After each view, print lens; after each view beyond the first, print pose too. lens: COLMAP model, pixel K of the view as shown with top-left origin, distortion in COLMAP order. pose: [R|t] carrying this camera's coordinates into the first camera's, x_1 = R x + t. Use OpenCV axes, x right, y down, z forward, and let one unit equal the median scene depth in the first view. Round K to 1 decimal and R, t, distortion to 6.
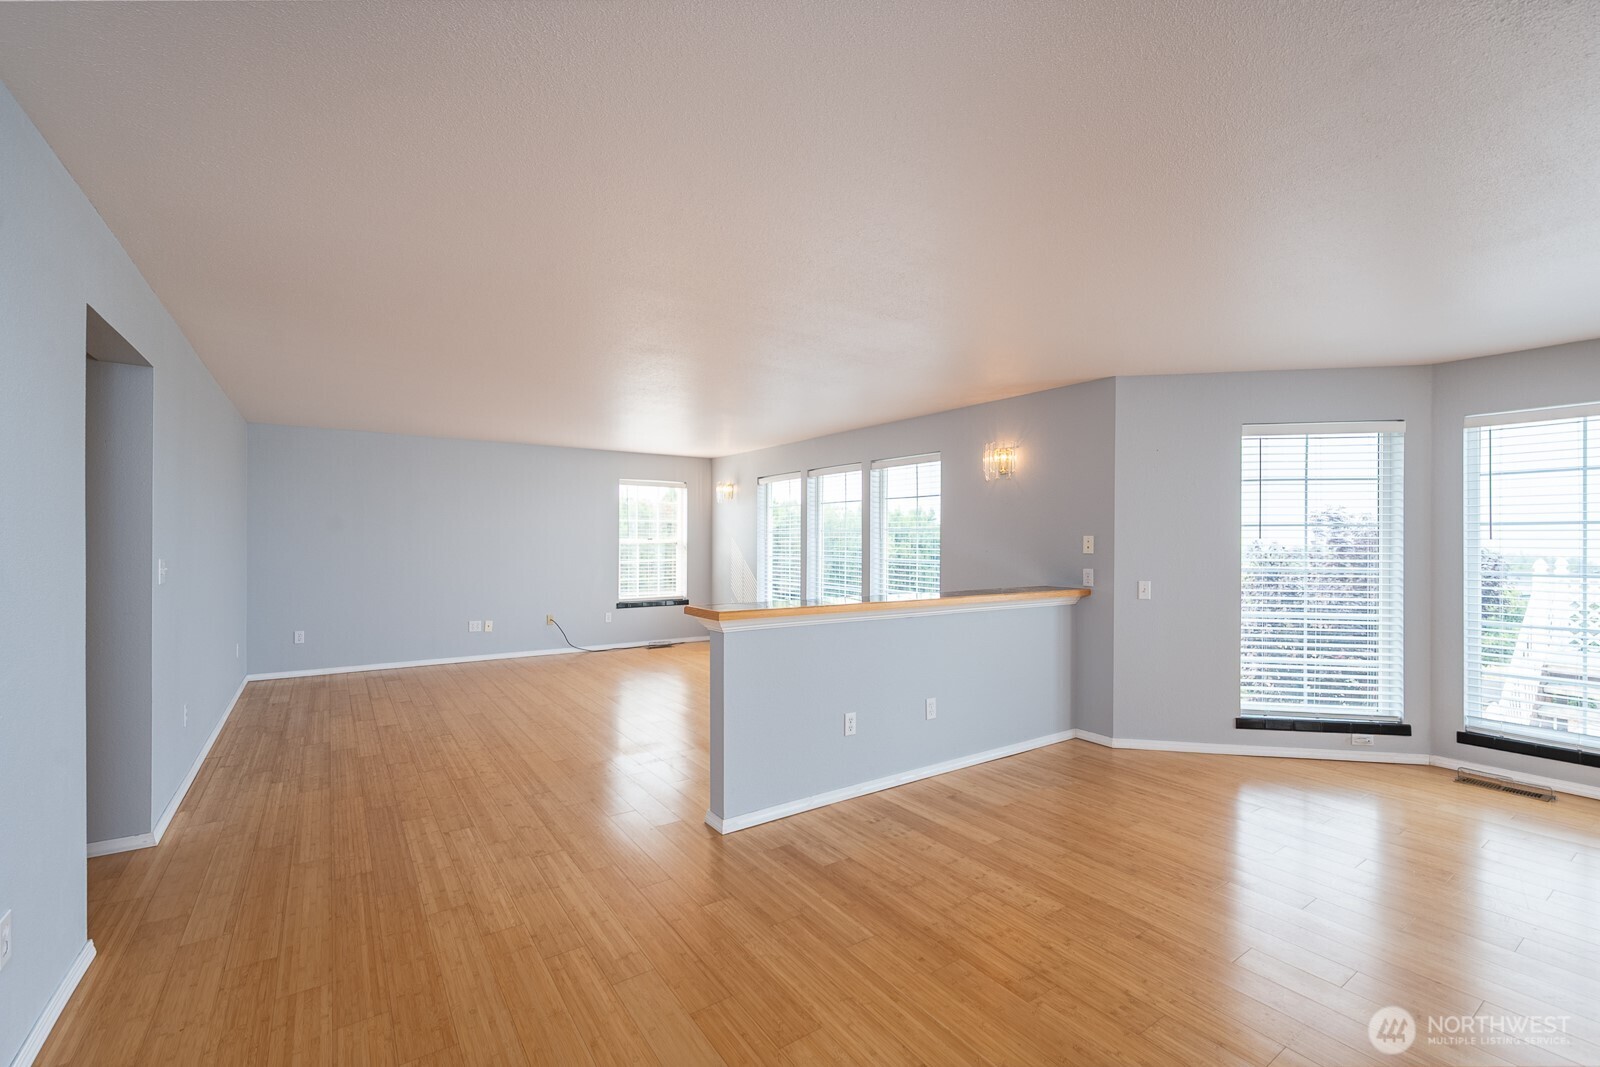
lens RADIAL K [[699.1, 0, 847.0], [0, 699.1, 539.8], [0, 0, 1]] dist [-0.002246, -0.000397]
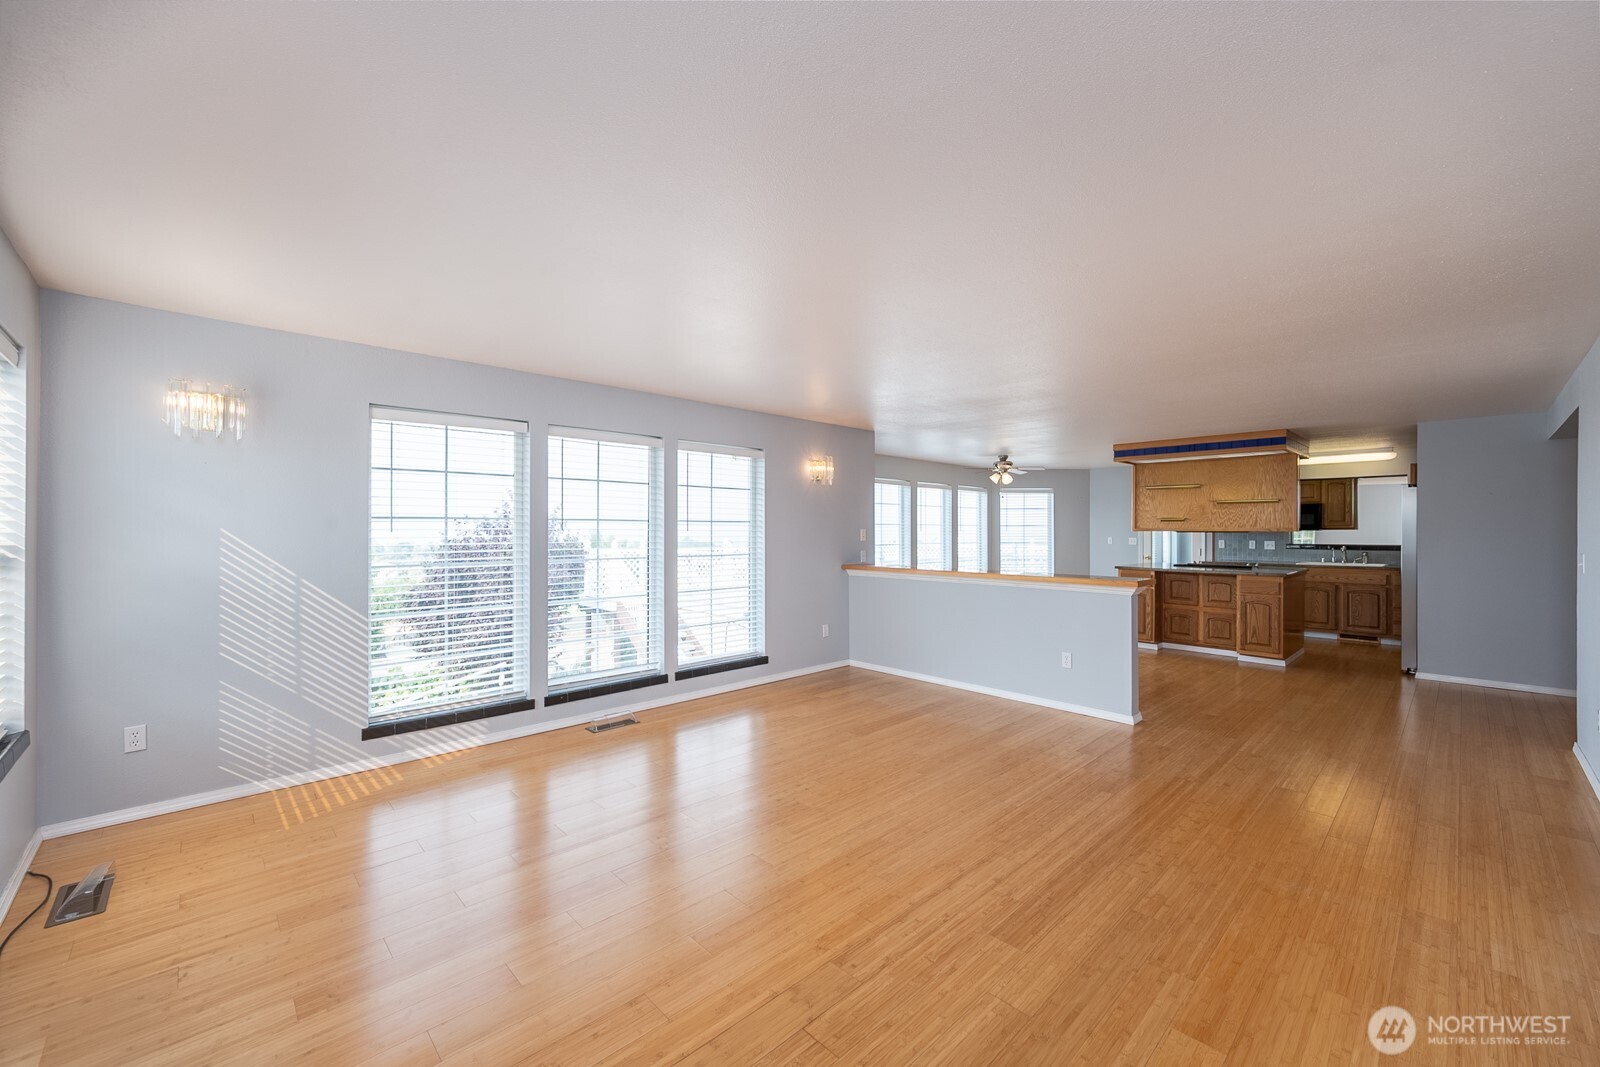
lens RADIAL K [[634.4, 0, 804.3], [0, 634.4, 539.3], [0, 0, 1]] dist [0.012482, 0.000130]
pose [[-0.132382, -0.017989, 0.991036, -0.812271], [-0.002497, 0.999838, 0.017815, -0.006448], [-0.991196, -0.000116, -0.132405, 1.056419]]
